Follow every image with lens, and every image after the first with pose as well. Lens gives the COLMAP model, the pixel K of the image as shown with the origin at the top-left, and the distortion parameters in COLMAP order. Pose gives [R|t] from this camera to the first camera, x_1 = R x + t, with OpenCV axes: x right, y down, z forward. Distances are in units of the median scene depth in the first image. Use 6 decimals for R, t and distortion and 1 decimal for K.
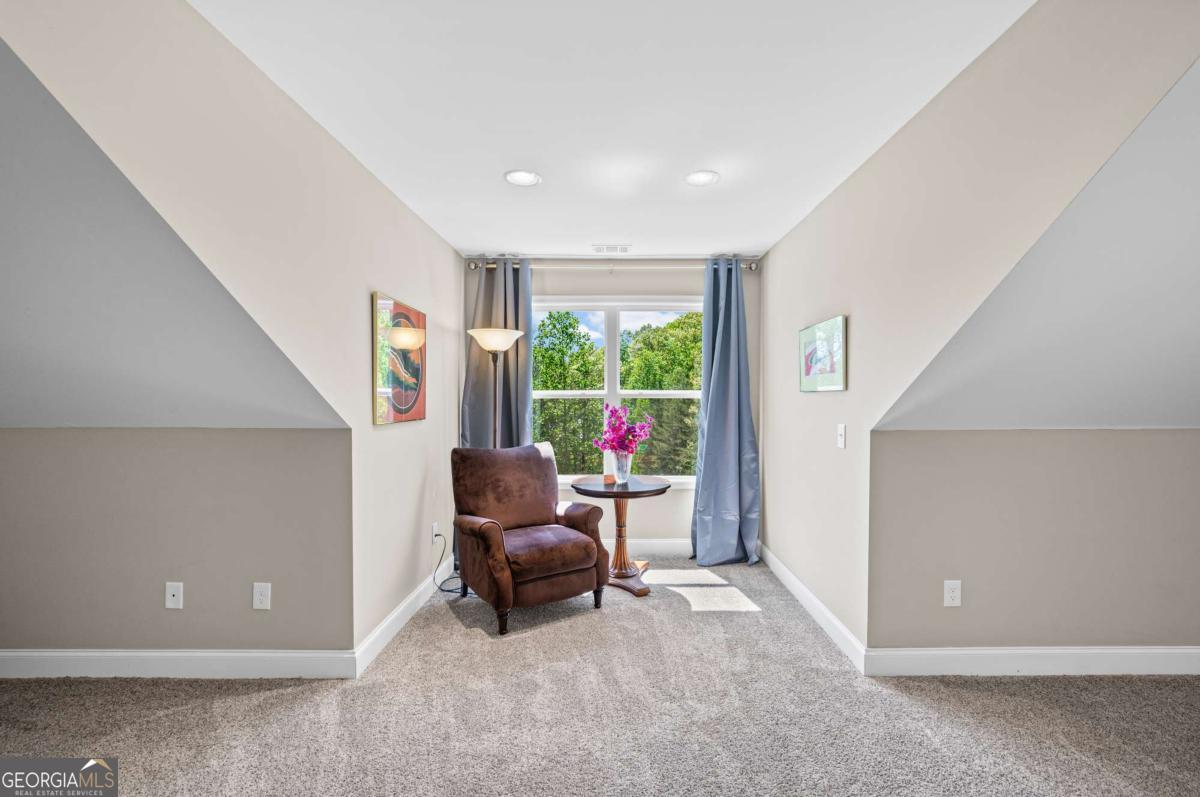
lens RADIAL K [[492.4, 0, 600.0], [0, 492.4, 398.5], [0, 0, 1]] dist [-0.001727, -0.000094]
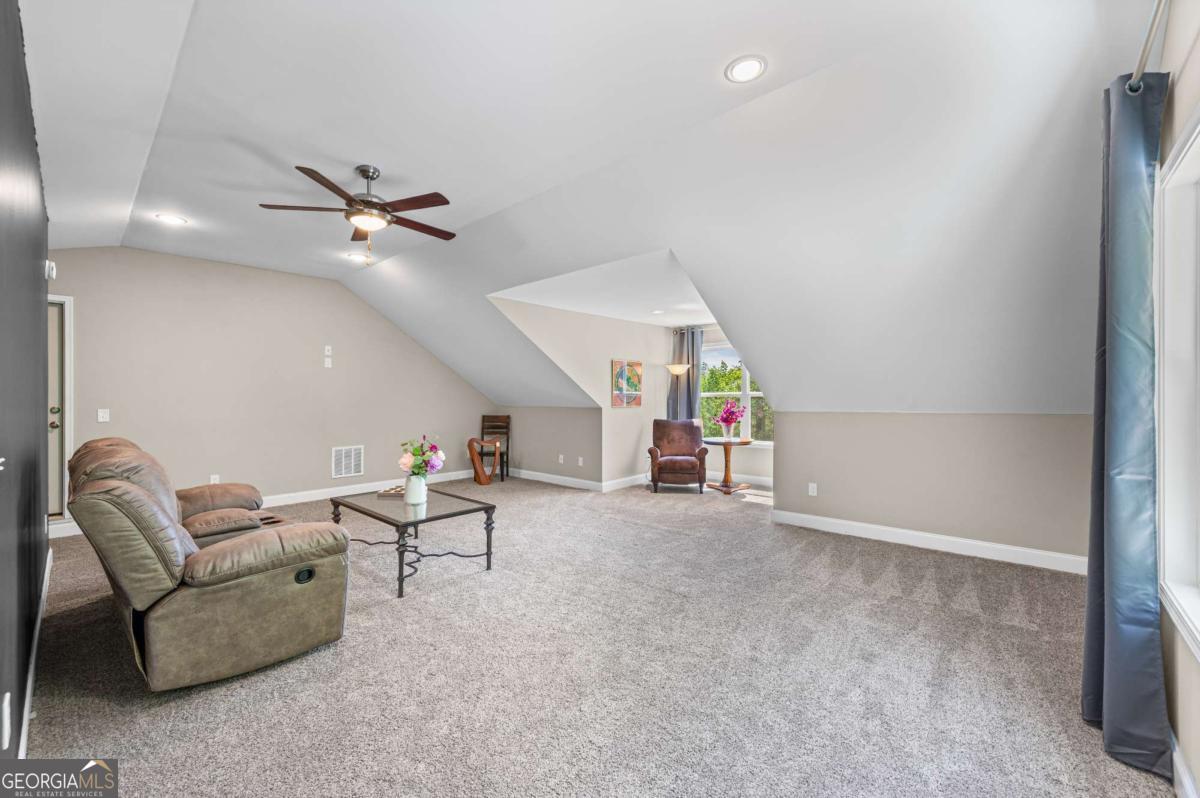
lens RADIAL K [[492.4, 0, 600.0], [0, 492.4, 399.0], [0, 0, 1]] dist [-0.001727, -0.000094]
pose [[0.725931, -0.004116, -0.687755, 1.014485], [0.005721, 0.999984, 0.000054, 0.005061], [0.687743, -0.003974, 0.725943, -0.767536]]
